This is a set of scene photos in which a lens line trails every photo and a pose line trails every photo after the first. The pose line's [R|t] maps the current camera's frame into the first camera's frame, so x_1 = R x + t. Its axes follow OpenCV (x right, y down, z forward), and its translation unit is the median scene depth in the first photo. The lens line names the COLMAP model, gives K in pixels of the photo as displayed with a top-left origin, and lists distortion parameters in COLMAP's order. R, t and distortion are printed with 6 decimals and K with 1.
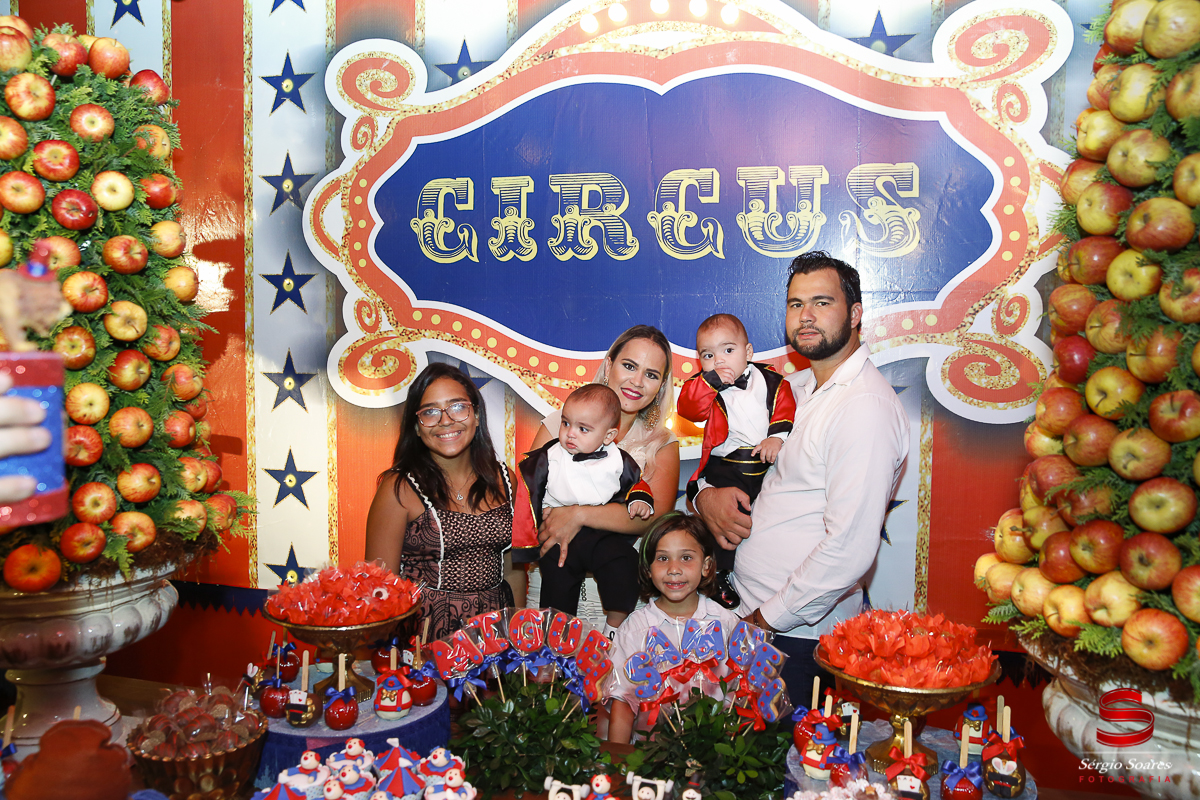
lens RADIAL K [[951.8, 0, 600.0], [0, 951.8, 400.0], [0, 0, 1]] dist [-0.079678, 0.082124]
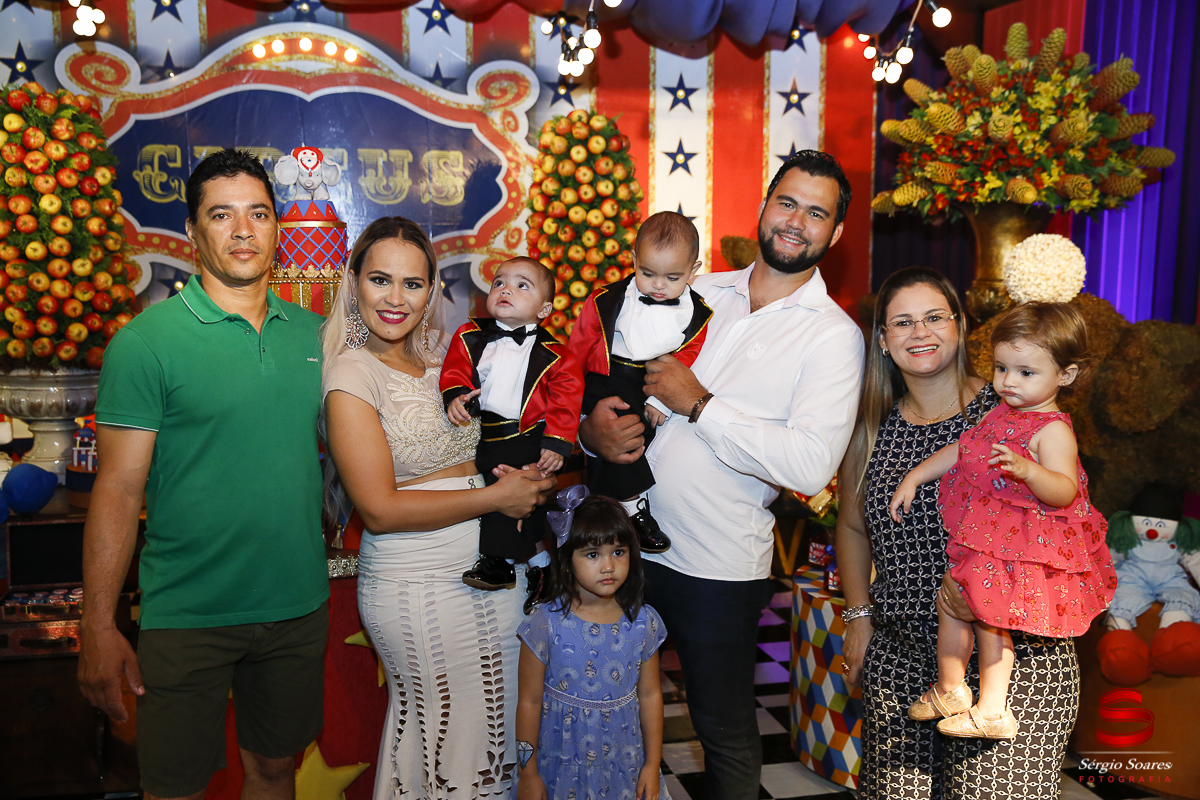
lens RADIAL K [[1137.3, 0, 598.0], [0, 1137.3, 403.5], [0, 0, 1]] dist [-0.033170, 0.122528]
pose [[0.885993, -0.064665, 0.459167, -0.420428], [0.036936, 0.996924, 0.069127, 0.077771], [-0.462224, -0.044286, 0.885656, -0.972532]]
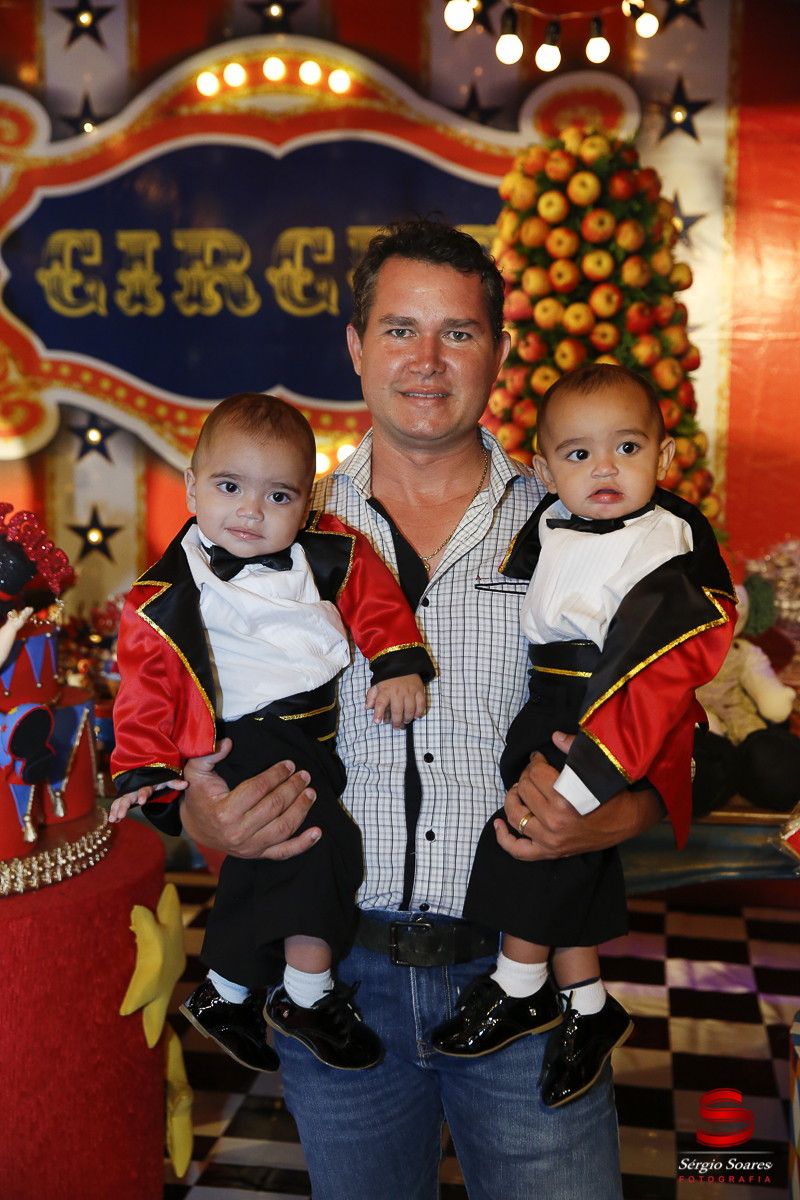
lens RADIAL K [[1598.7, 0, 400.0], [0, 1598.7, 600.0], [0, 0, 1]] dist [0.100825, 0.002312]
pose [[0.996715, -0.010893, 0.080250, 0.050502], [0.007247, 0.998934, 0.045590, 0.093658], [-0.080661, -0.044859, 0.995732, -0.839081]]
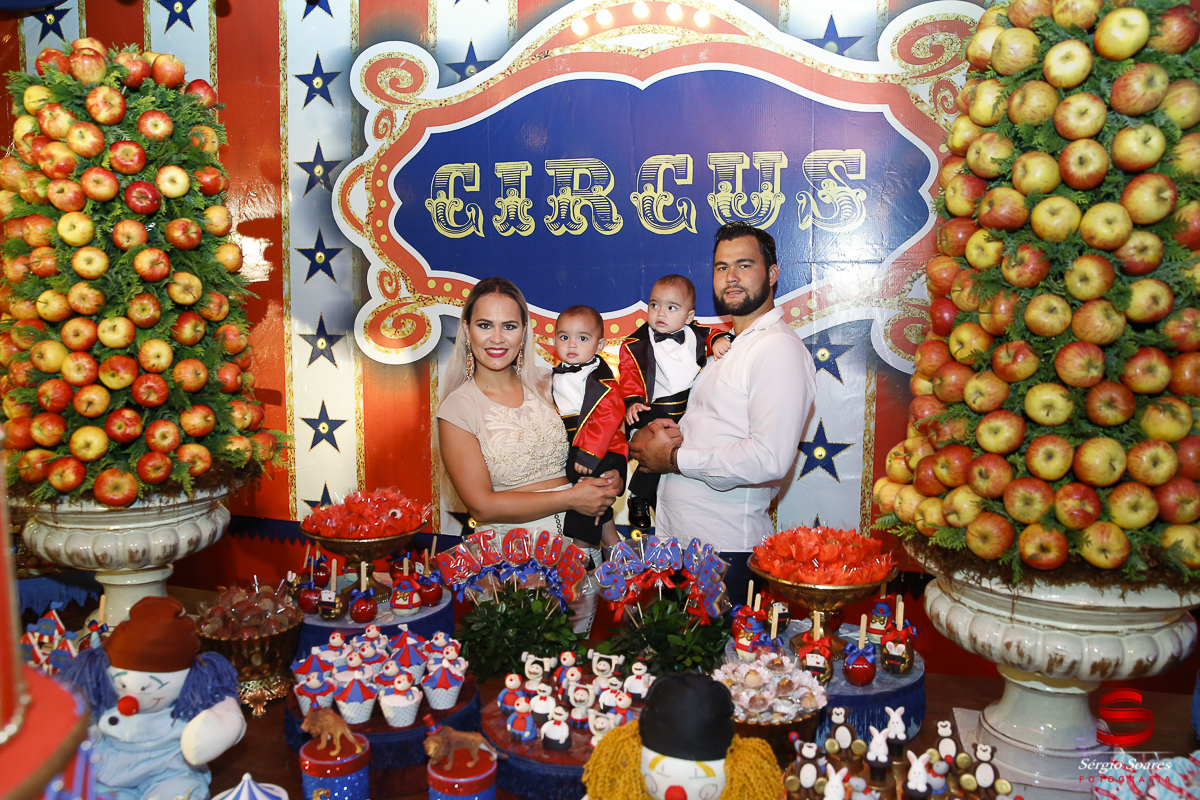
lens RADIAL K [[888.8, 0, 600.0], [0, 888.8, 400.0], [0, 0, 1]] dist [-0.097612, 0.082456]
pose [[0.999849, 0.000478, -0.017390, 0.032252], [0.000231, 0.999171, 0.040720, 0.008606], [0.017395, -0.040718, 0.999019, -0.077464]]
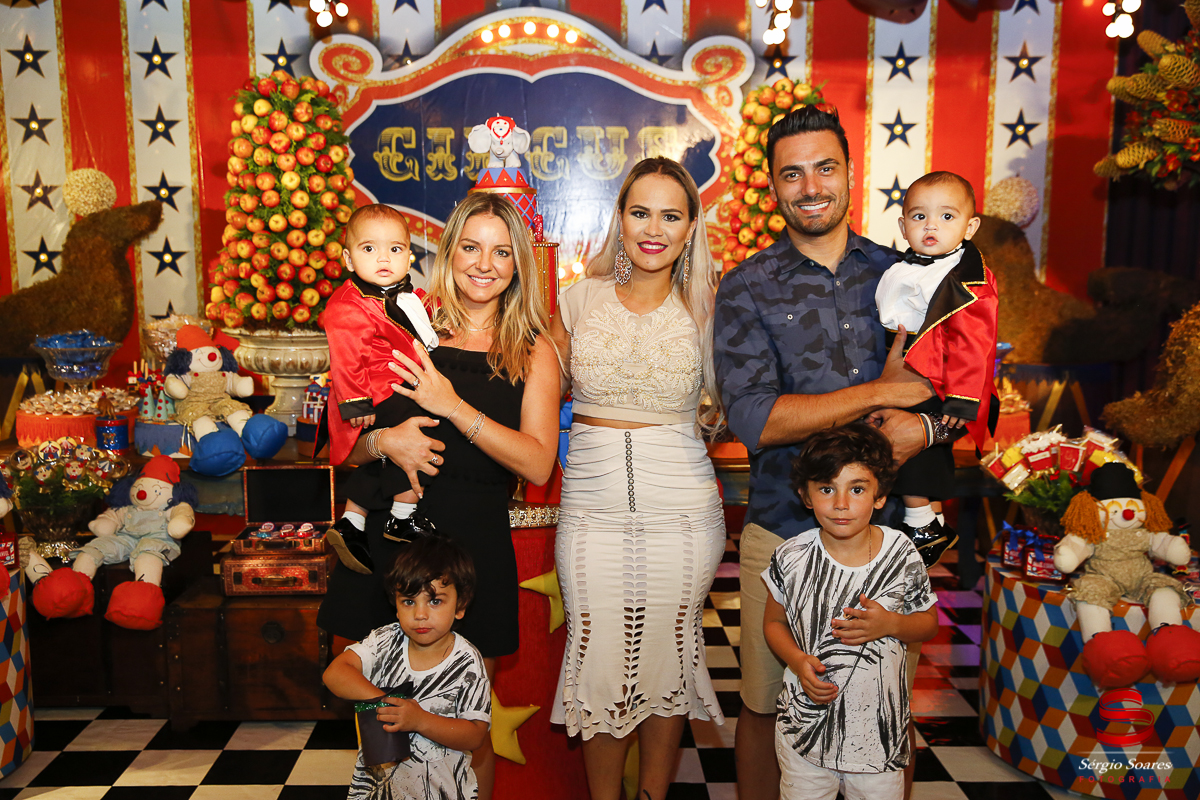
lens RADIAL K [[1103.8, 0, 597.9], [0, 1103.8, 403.3], [0, 0, 1]] dist [-0.041444, 0.118413]
pose [[0.964526, -0.047207, 0.259734, -0.360611], [0.027045, 0.996375, 0.080660, 0.096559], [-0.262600, -0.070774, 0.962306, -0.977406]]
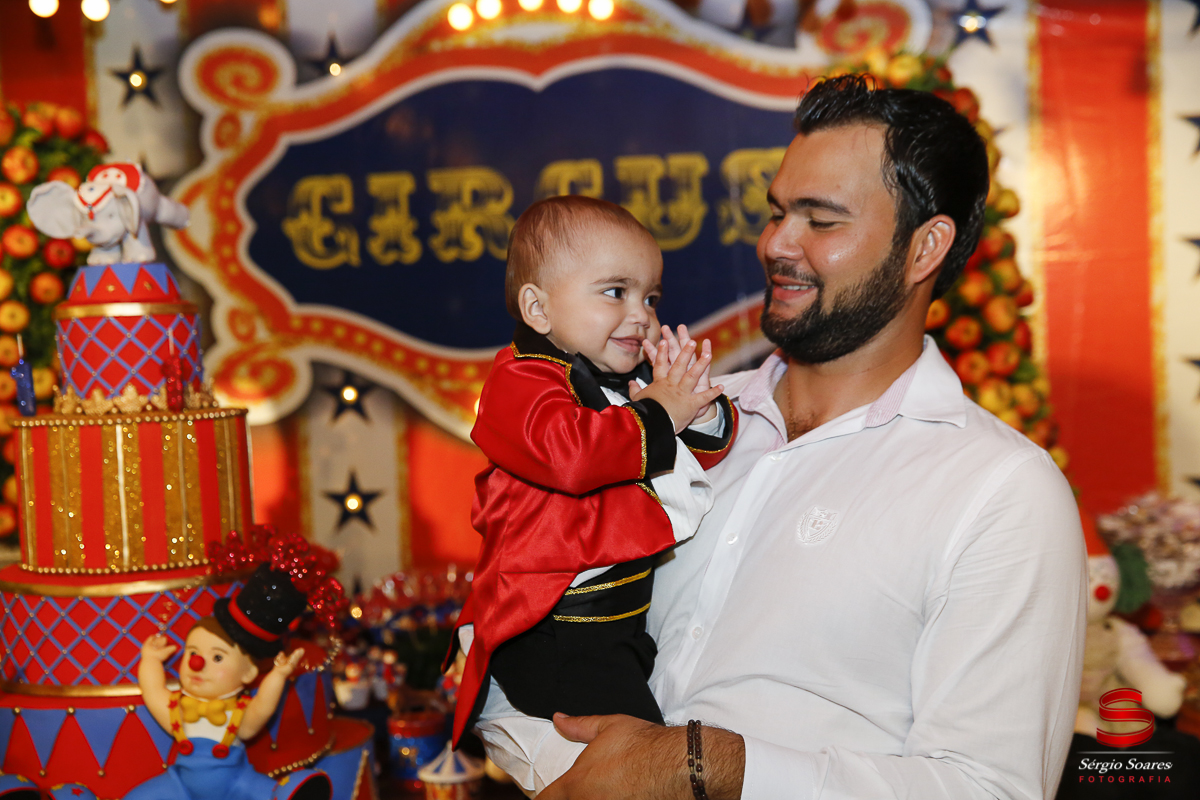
lens RADIAL K [[1648.4, 0, 600.0], [0, 1648.4, 400.0], [0, 0, 1]] dist [0.101620, -0.007964]
pose [[0.997461, -0.049375, 0.051322, 0.024484], [0.050767, 0.998368, -0.026171, 0.051513], [-0.049946, 0.028710, 0.998339, -0.724296]]
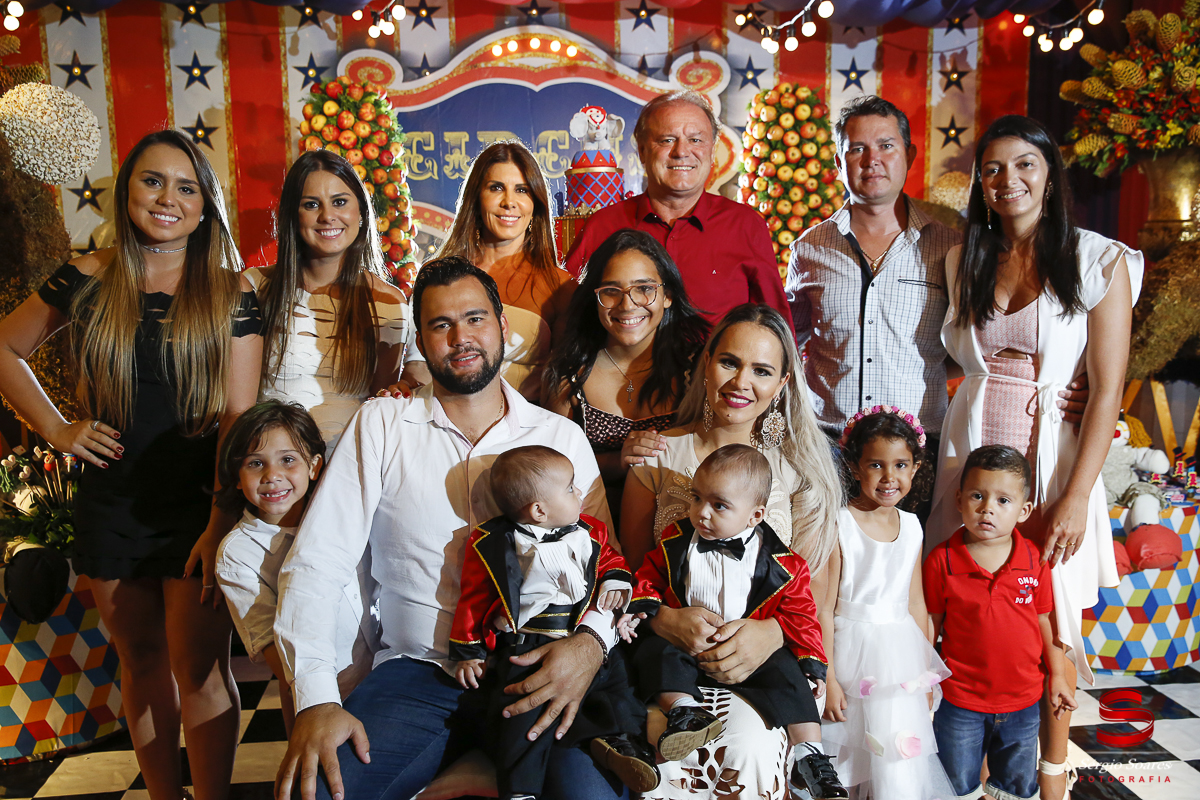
lens RADIAL K [[990.1, 0, 599.9], [0, 990.1, 403.4], [0, 0, 1]] dist [-0.078295, 0.119708]
pose [[0.933895, -0.077573, 0.349031, -0.559798], [0.048528, 0.994648, 0.091217, 0.131672], [-0.354239, -0.068249, 0.932661, -0.949477]]
